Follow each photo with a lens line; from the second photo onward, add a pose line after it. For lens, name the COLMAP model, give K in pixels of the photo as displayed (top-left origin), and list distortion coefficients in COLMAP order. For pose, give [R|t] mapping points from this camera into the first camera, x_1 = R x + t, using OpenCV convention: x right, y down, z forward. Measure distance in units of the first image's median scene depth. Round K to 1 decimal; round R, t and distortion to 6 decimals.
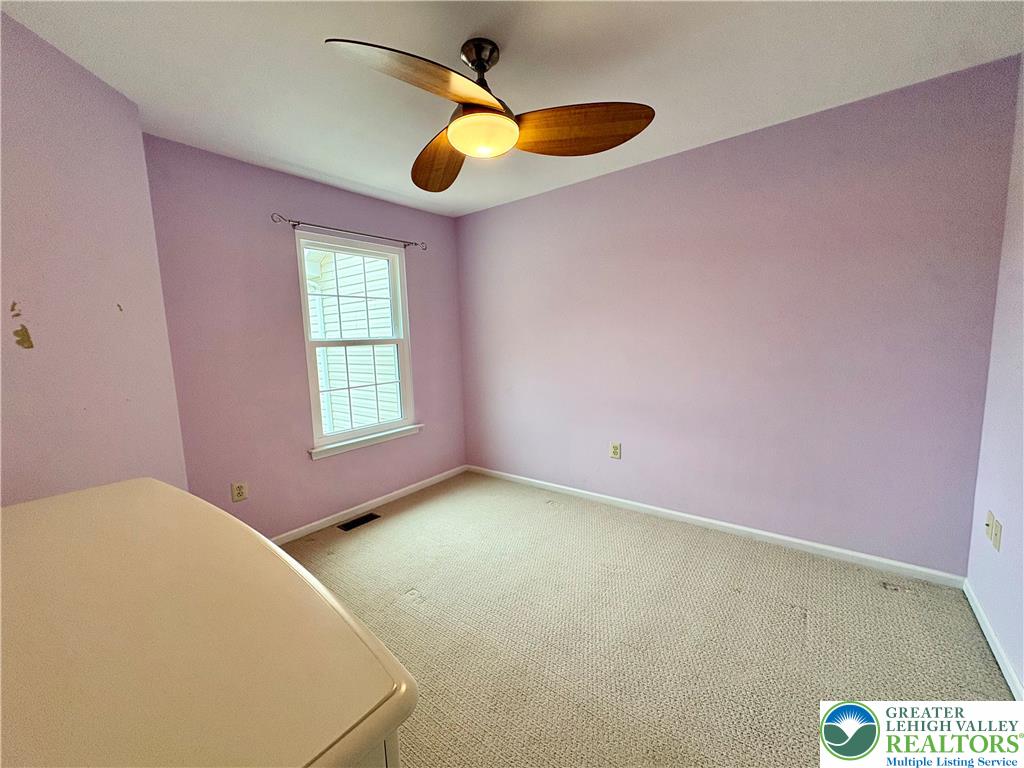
lens RADIAL K [[406.9, 0, 509.1], [0, 406.9, 384.8], [0, 0, 1]] dist [-0.000541, 0.000436]
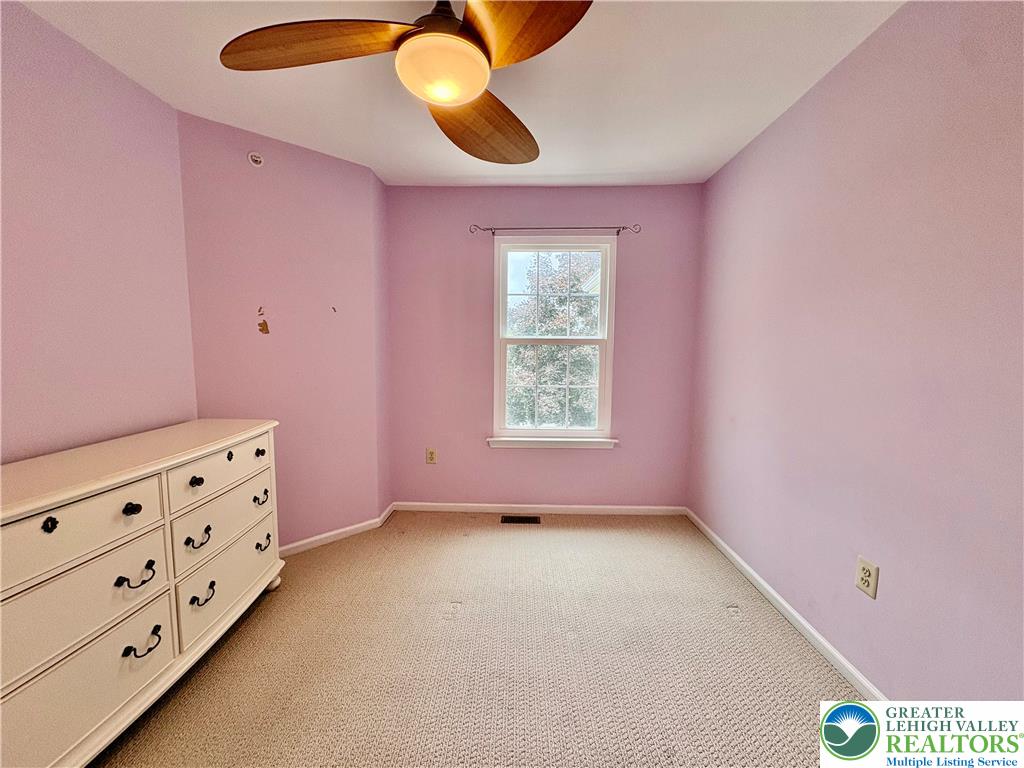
lens RADIAL K [[406.9, 0, 512.6], [0, 406.9, 383.3], [0, 0, 1]] dist [-0.000541, 0.000436]
pose [[0.598074, 0.113234, -0.793401, 0.385122], [-0.123218, 0.991190, 0.048580, -0.042941], [0.791912, 0.068707, 0.606757, 0.366666]]
